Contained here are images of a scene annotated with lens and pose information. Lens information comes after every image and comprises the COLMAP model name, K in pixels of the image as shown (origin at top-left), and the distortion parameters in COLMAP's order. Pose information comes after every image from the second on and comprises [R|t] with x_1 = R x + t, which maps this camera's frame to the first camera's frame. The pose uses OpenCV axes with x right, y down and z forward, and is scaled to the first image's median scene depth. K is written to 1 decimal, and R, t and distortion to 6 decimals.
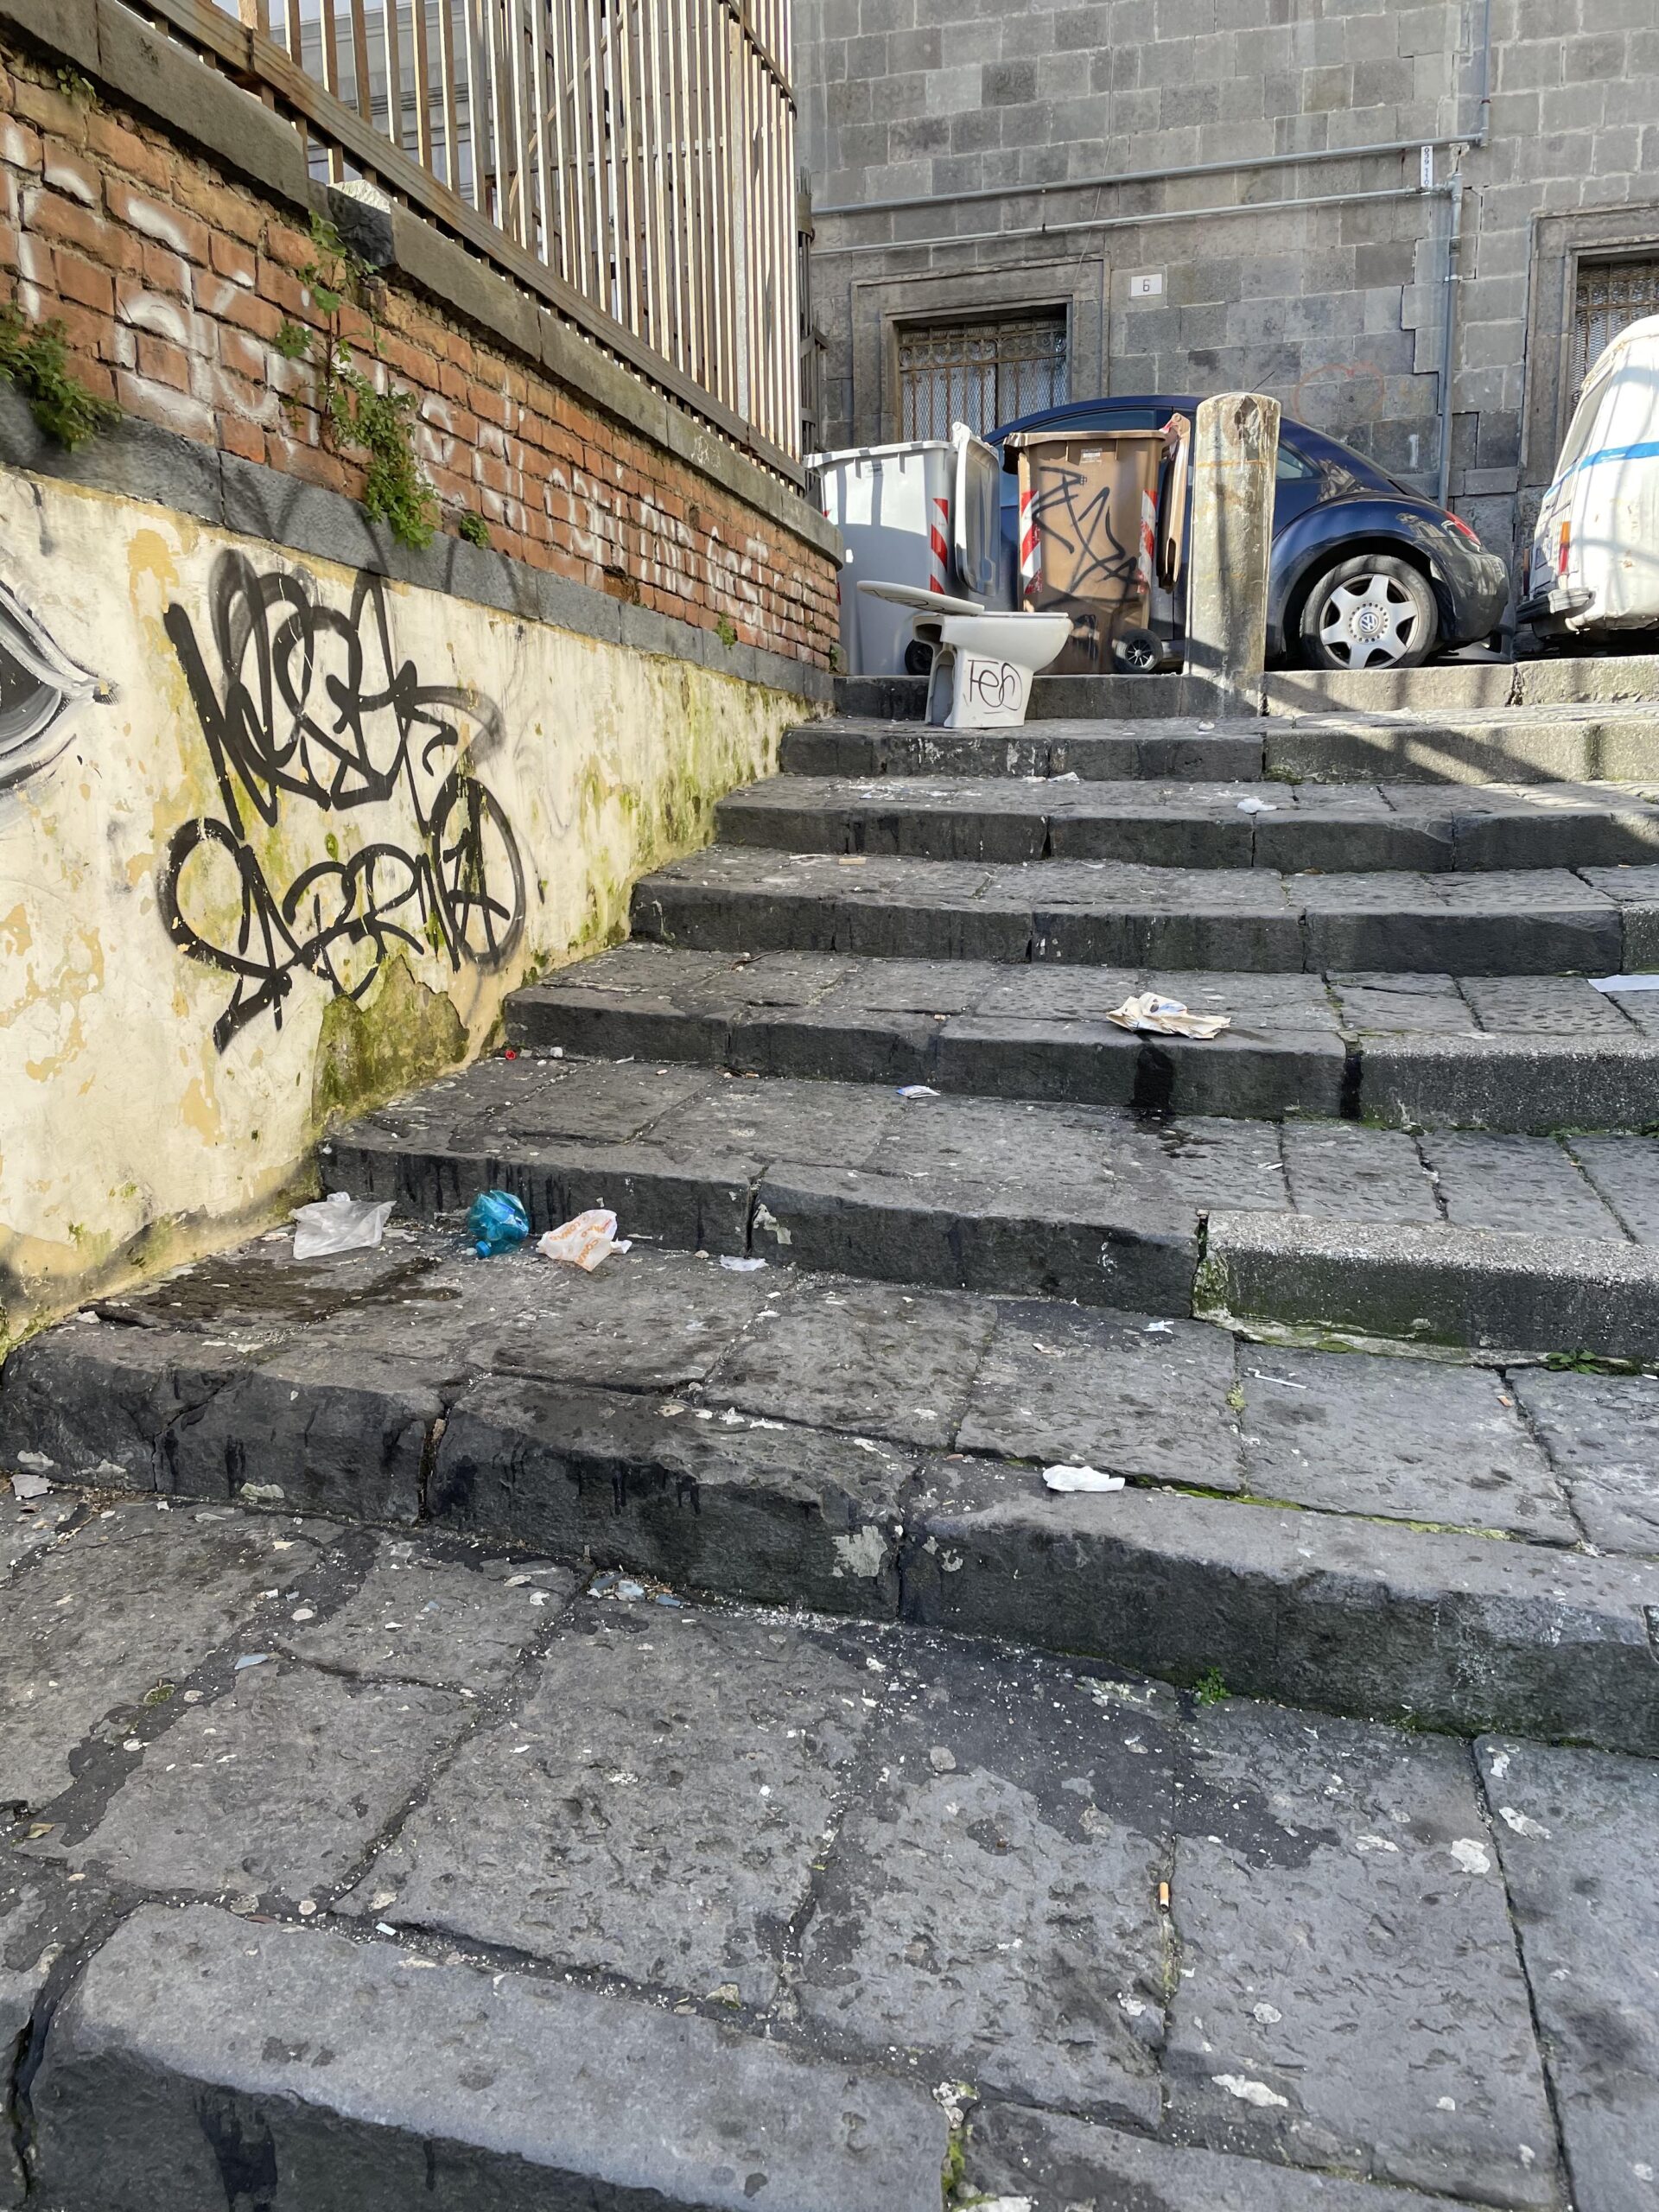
lens RADIAL K [[1703.3, 0, 822.2], [0, 1703.3, 1114.2], [0, 0, 1]] dist [0.053893, -0.064574]
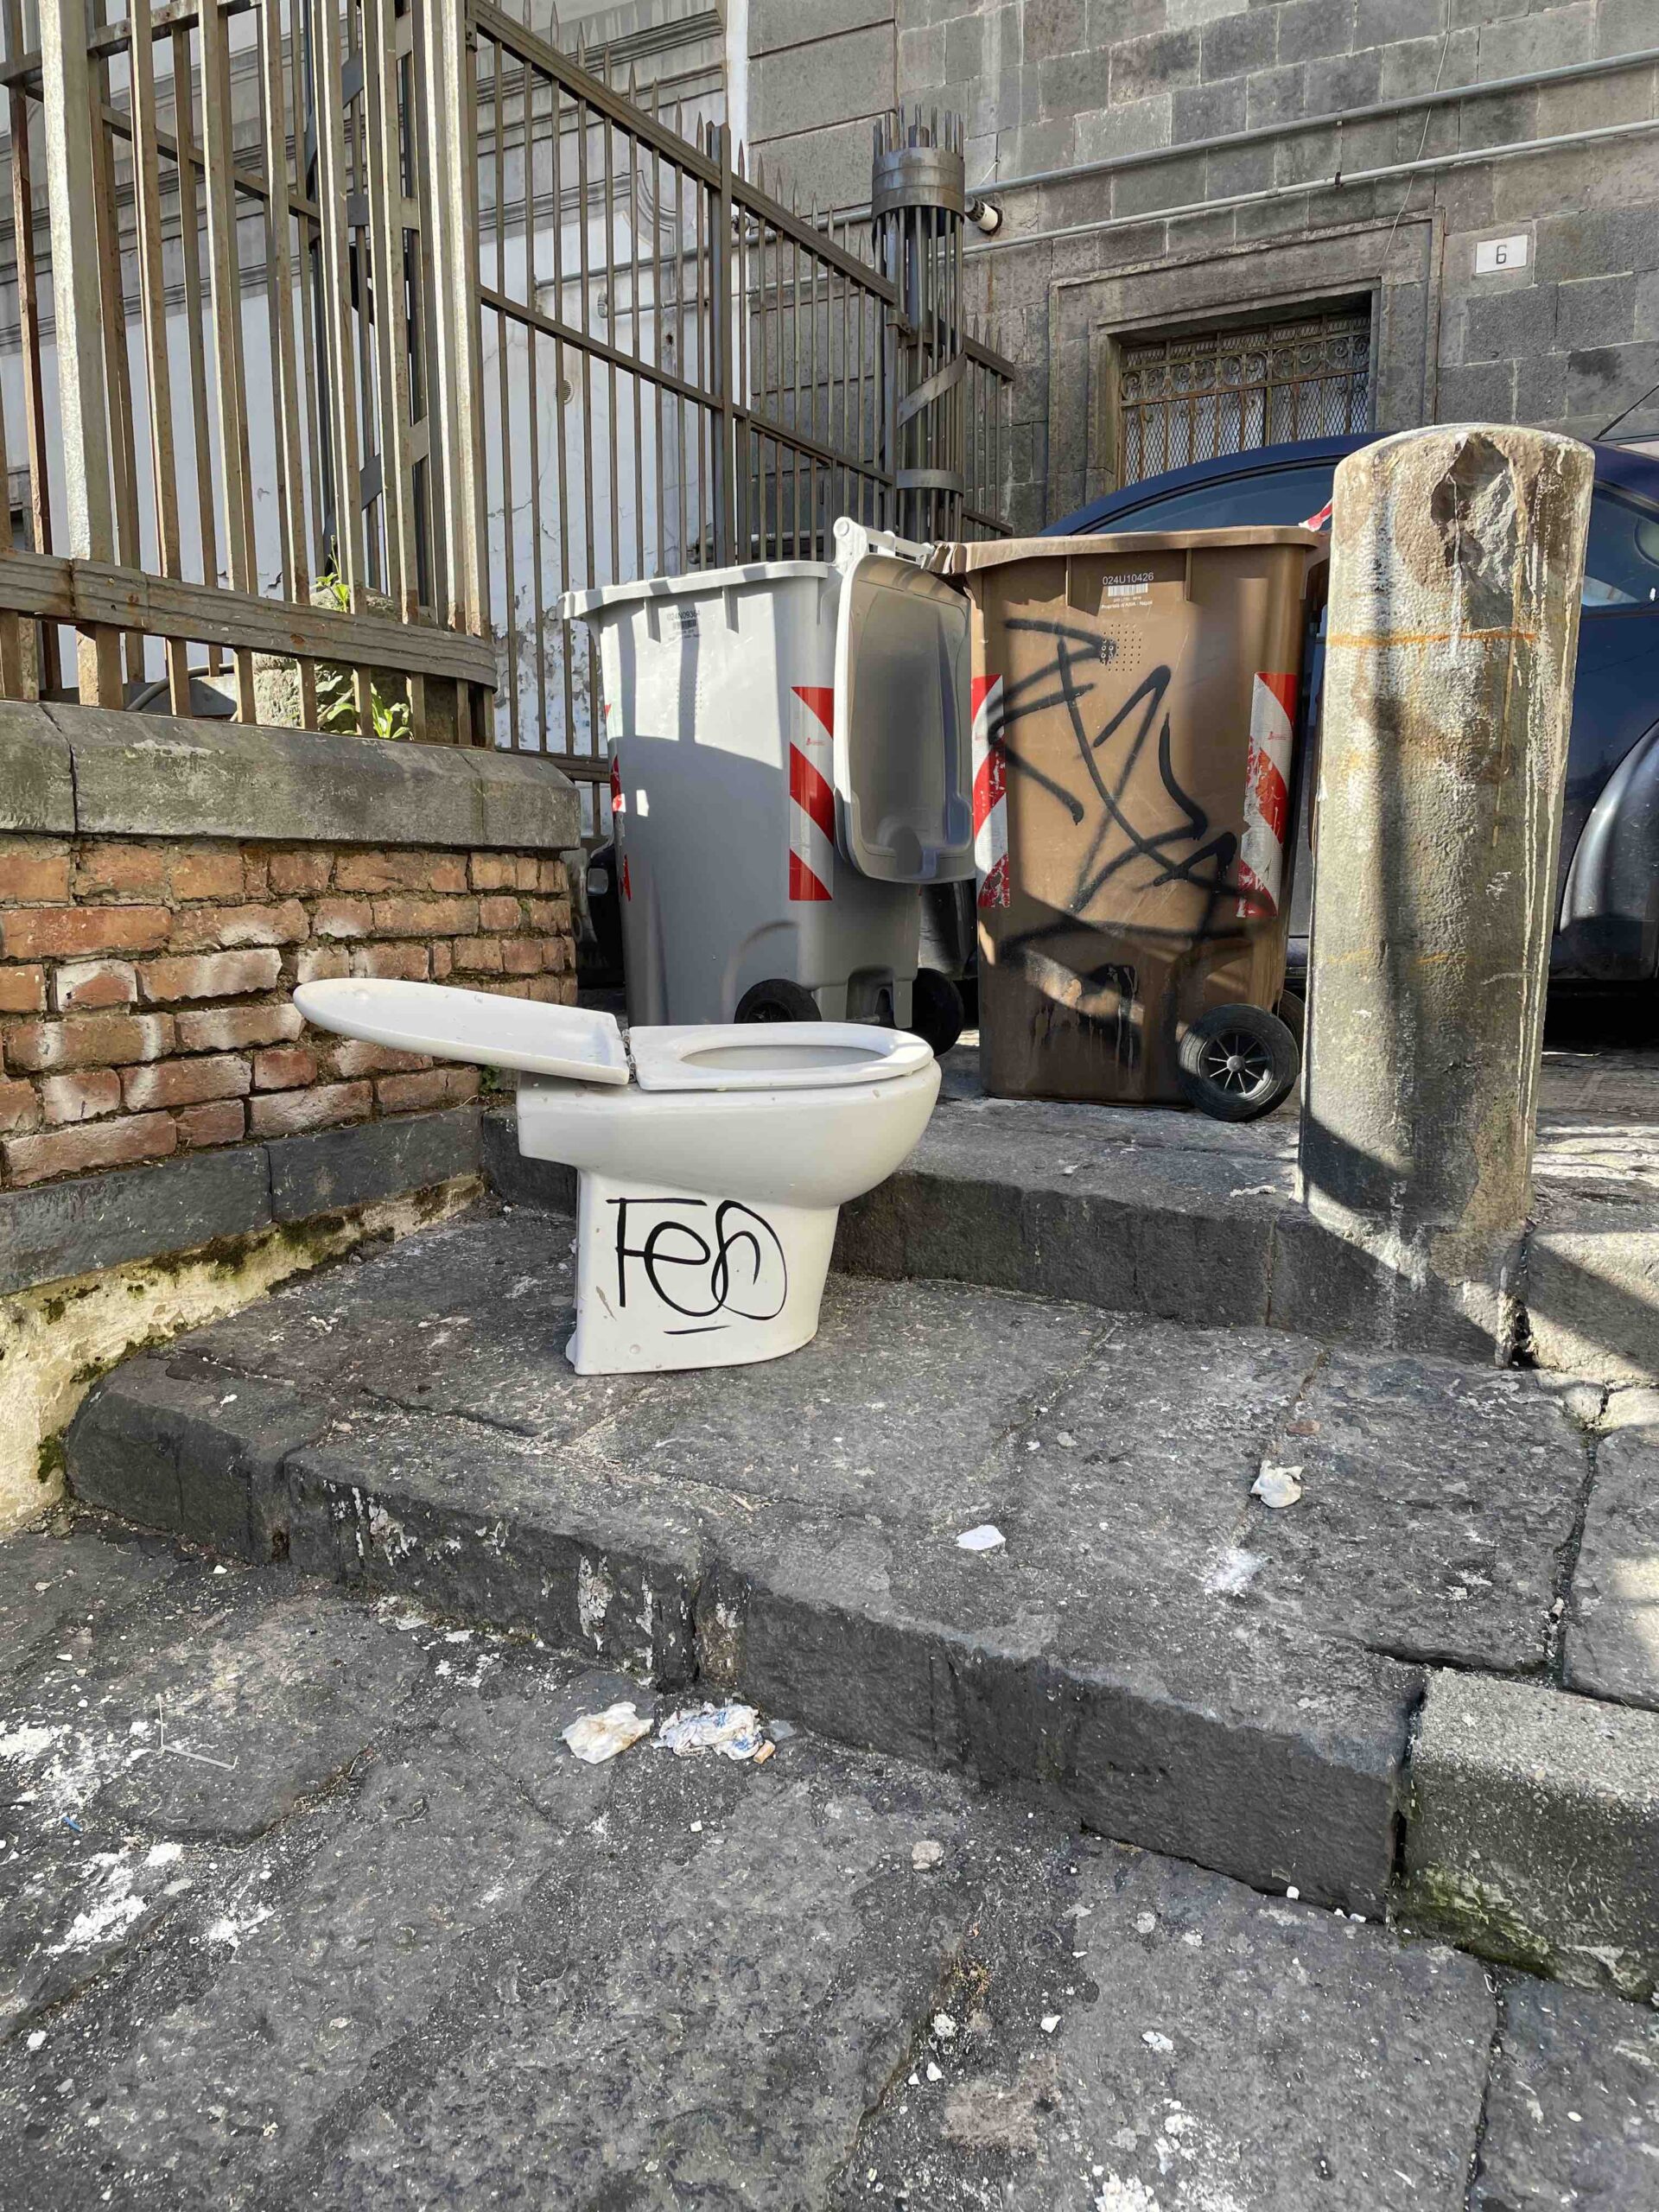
lens RADIAL K [[1703.3, 0, 826.3], [0, 1703.3, 1104.9], [0, 0, 1]] dist [0.053893, -0.064574]
pose [[0.972349, 0.043975, -0.229353, 0.177948], [-0.050651, 0.998445, -0.023303, -0.237500], [0.227972, 0.034275, 0.973064, 0.564581]]
